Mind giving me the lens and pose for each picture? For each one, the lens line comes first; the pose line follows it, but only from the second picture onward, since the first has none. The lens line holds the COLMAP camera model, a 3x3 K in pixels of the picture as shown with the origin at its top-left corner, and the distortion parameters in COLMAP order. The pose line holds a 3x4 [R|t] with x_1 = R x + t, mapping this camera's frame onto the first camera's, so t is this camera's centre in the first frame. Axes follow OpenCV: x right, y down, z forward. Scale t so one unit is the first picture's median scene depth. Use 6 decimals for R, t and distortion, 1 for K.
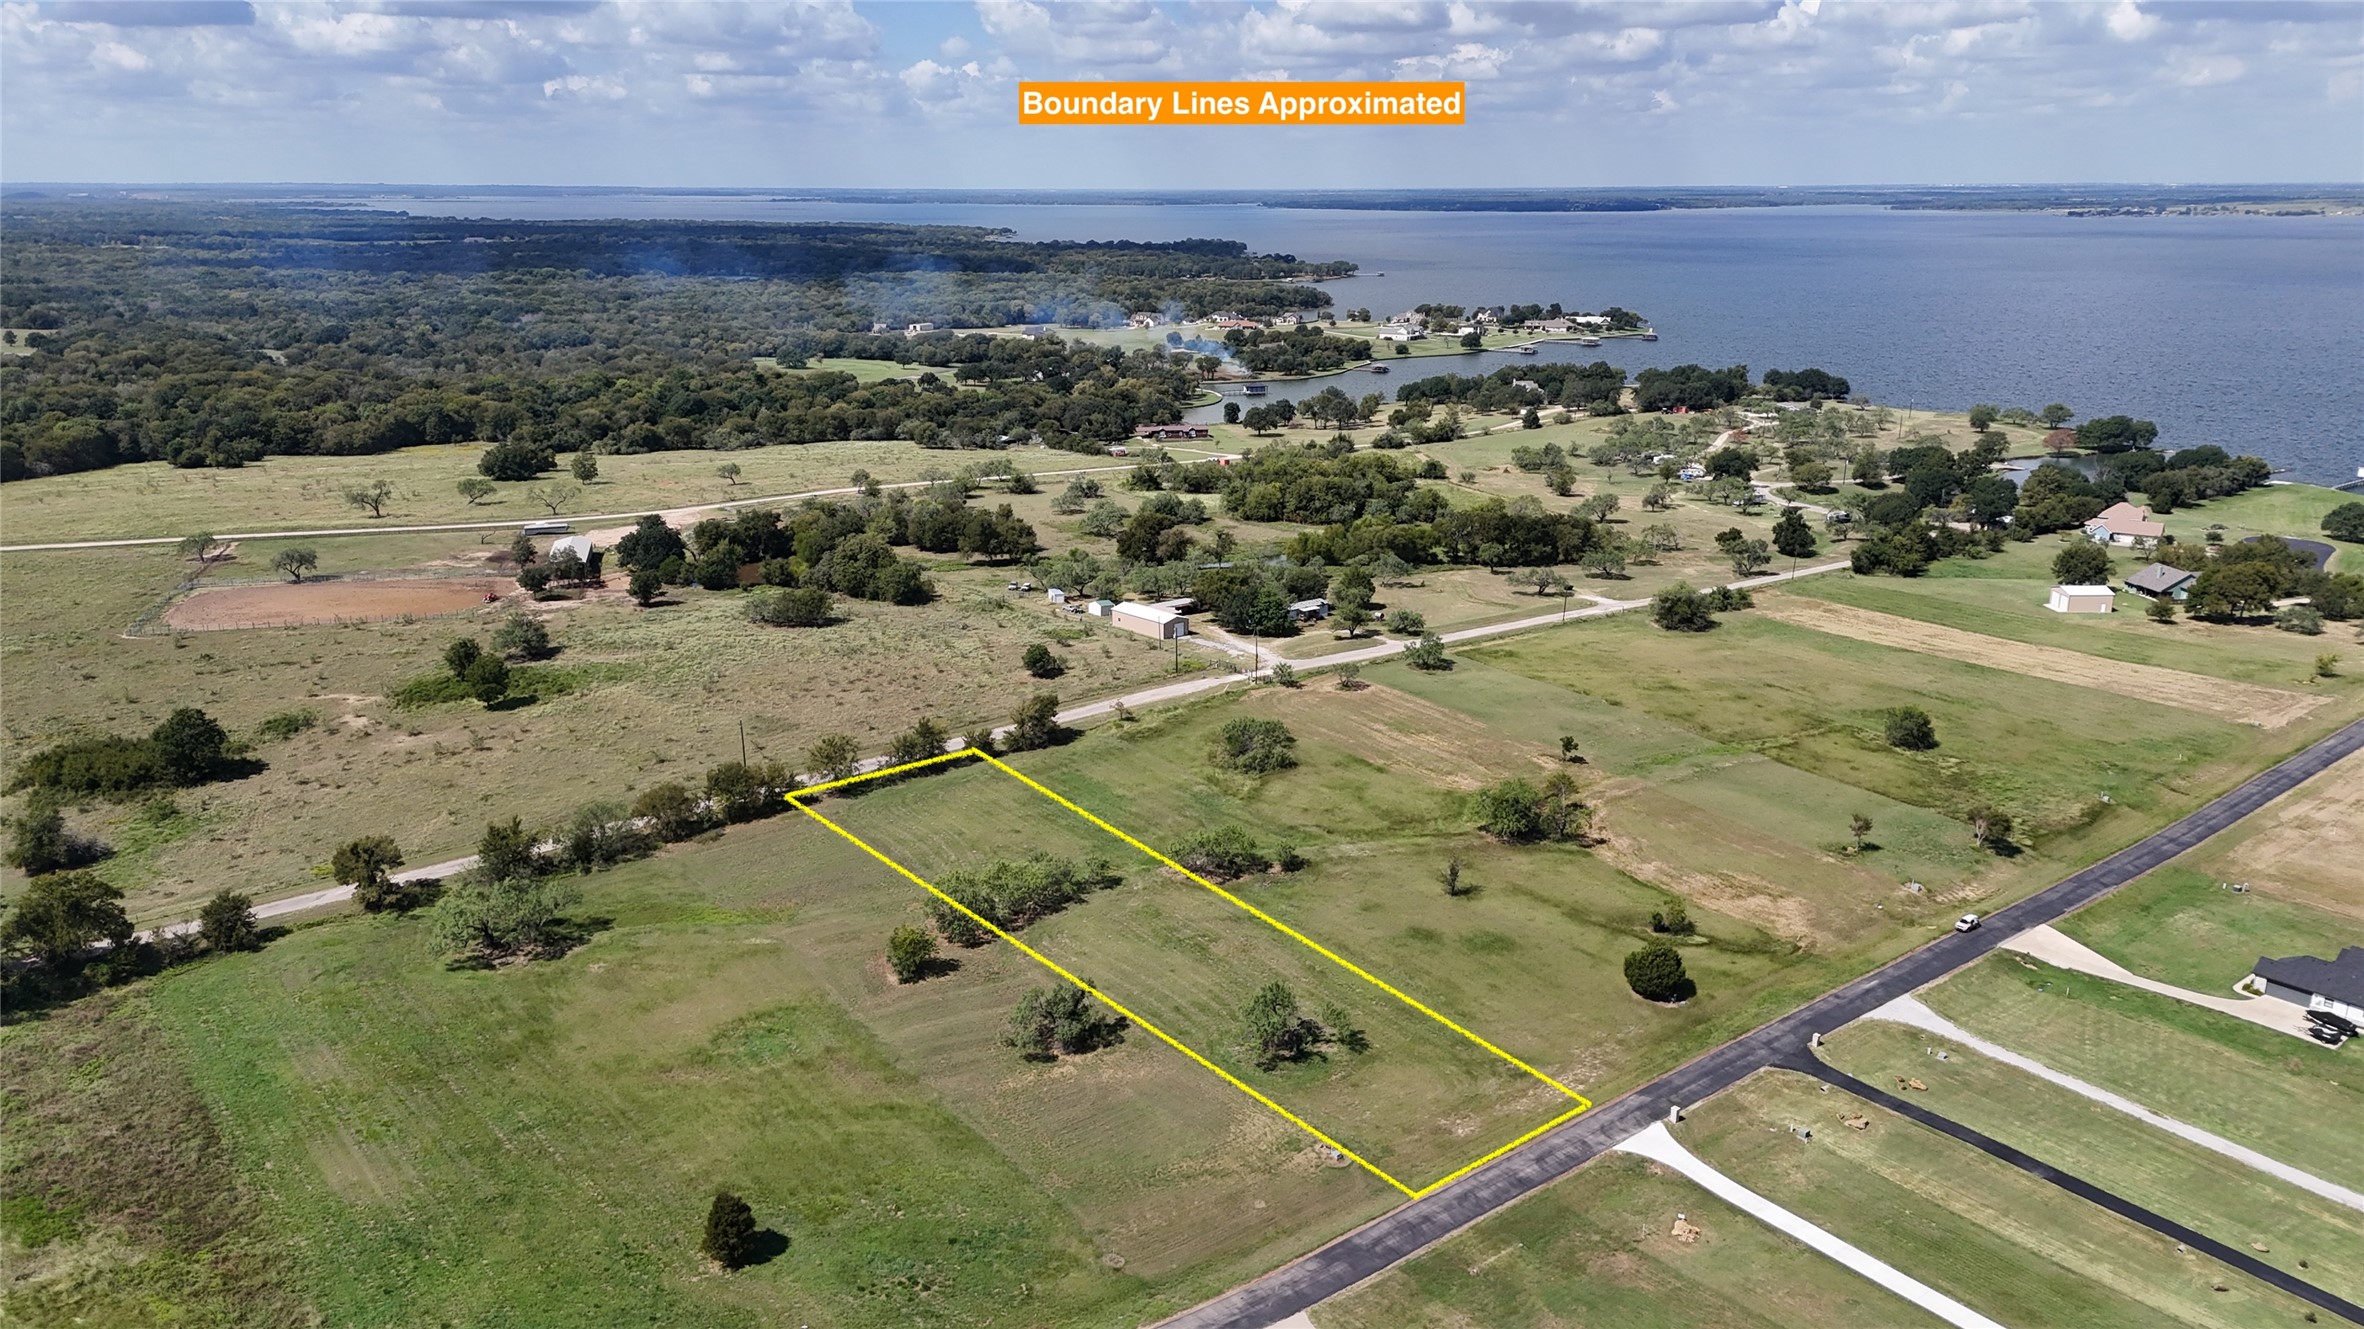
lens RADIAL K [[1724.9, 0, 1180.1], [0, 1724.9, 673.1], [0, 0, 1]] dist [0.087557, -0.100679]
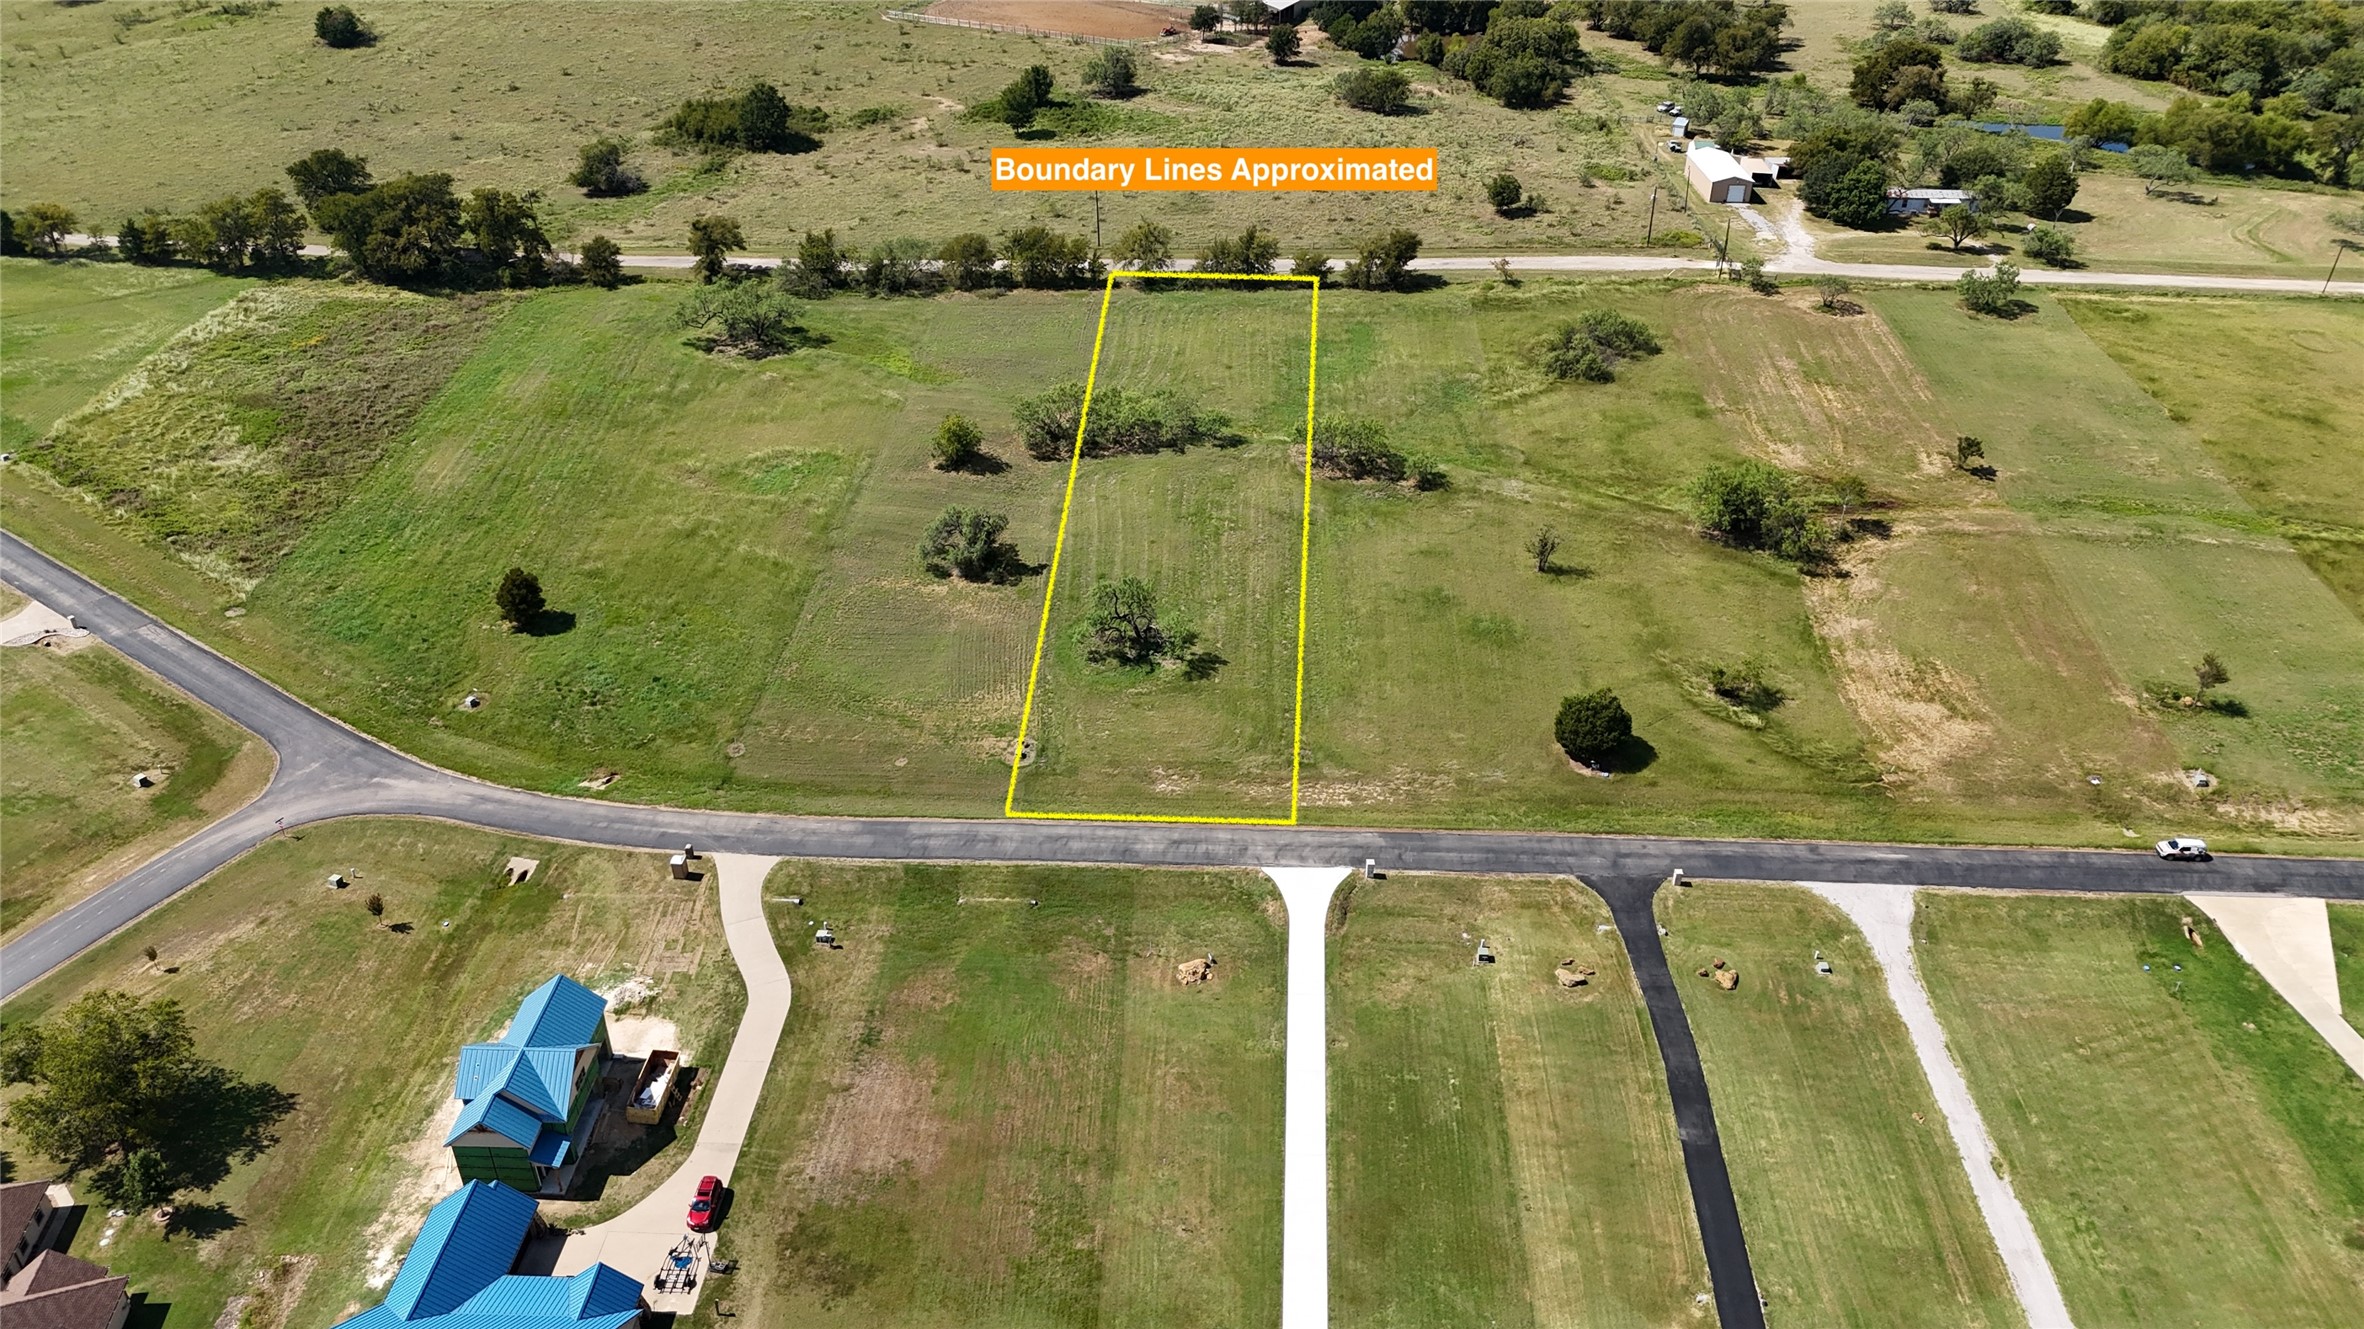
lens RADIAL K [[1732.0, 0, 1178.1], [0, 1732.0, 666.9], [0, 0, 1]] dist [0.069938, -0.061454]
pose [[0.755654, 0.350777, -0.553121, 0.405149], [-0.179686, 0.923121, 0.339943, -0.063694], [0.629841, -0.157491, 0.760589, 0.209218]]
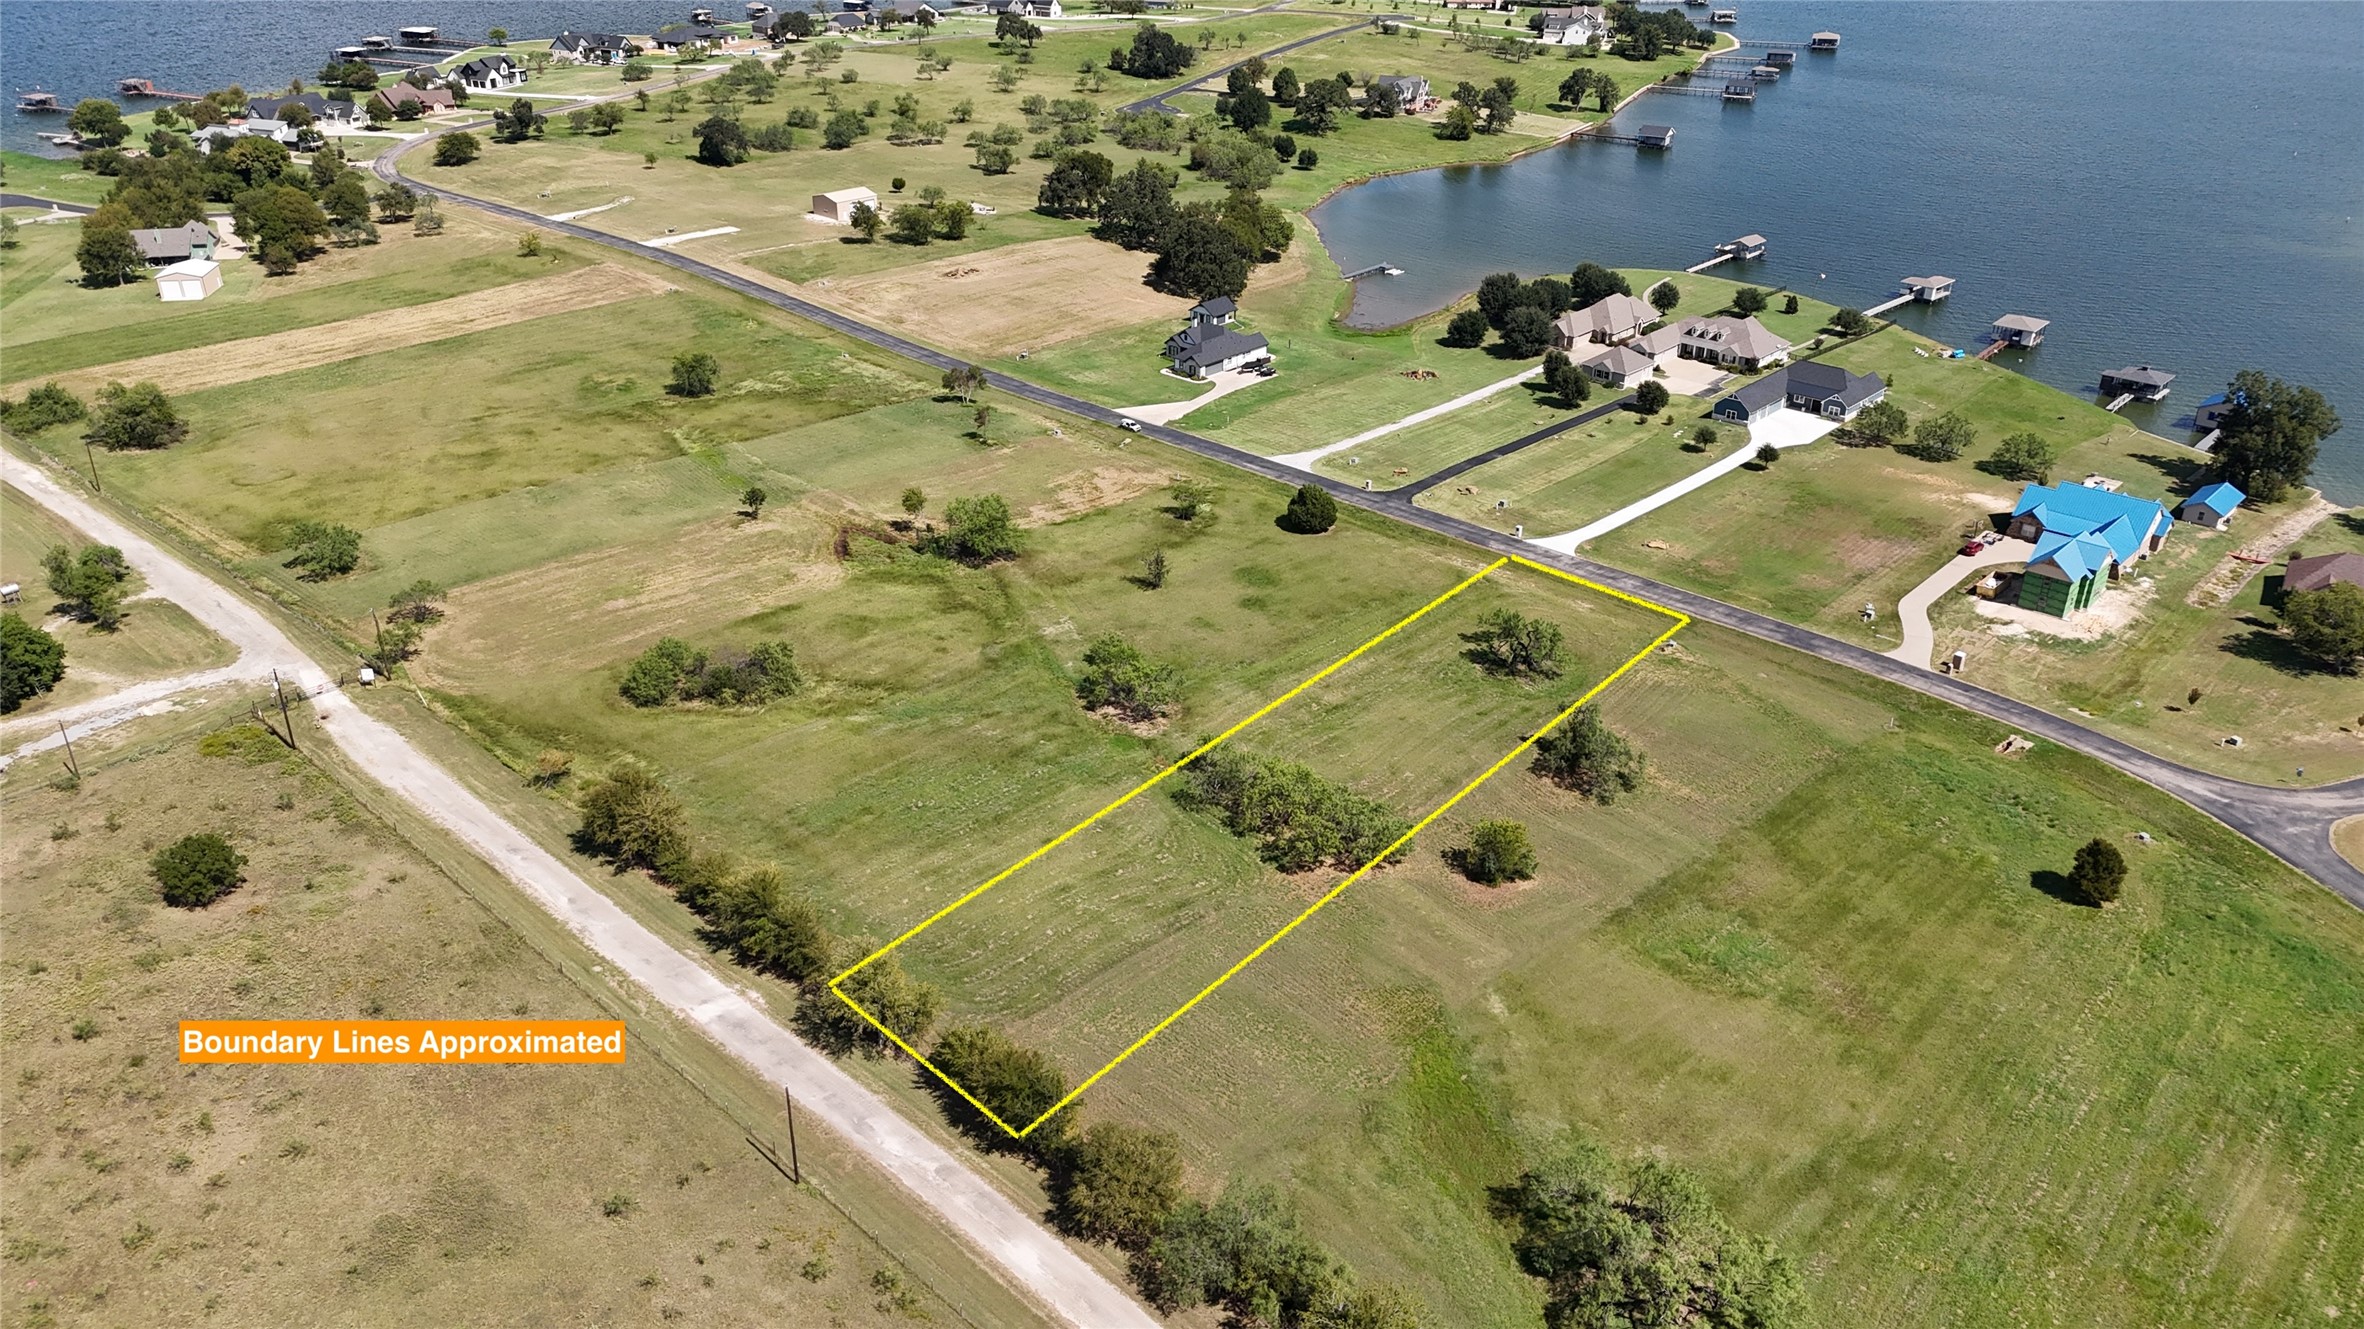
lens RADIAL K [[1724.9, 0, 1180.1], [0, 1724.9, 673.1], [0, 0, 1]] dist [0.087557, -0.100679]
pose [[-0.146356, -0.457576, 0.877043, -0.569732], [0.265338, 0.835943, 0.480411, -0.232095], [-0.952983, 0.303023, -0.000933, 0.815334]]
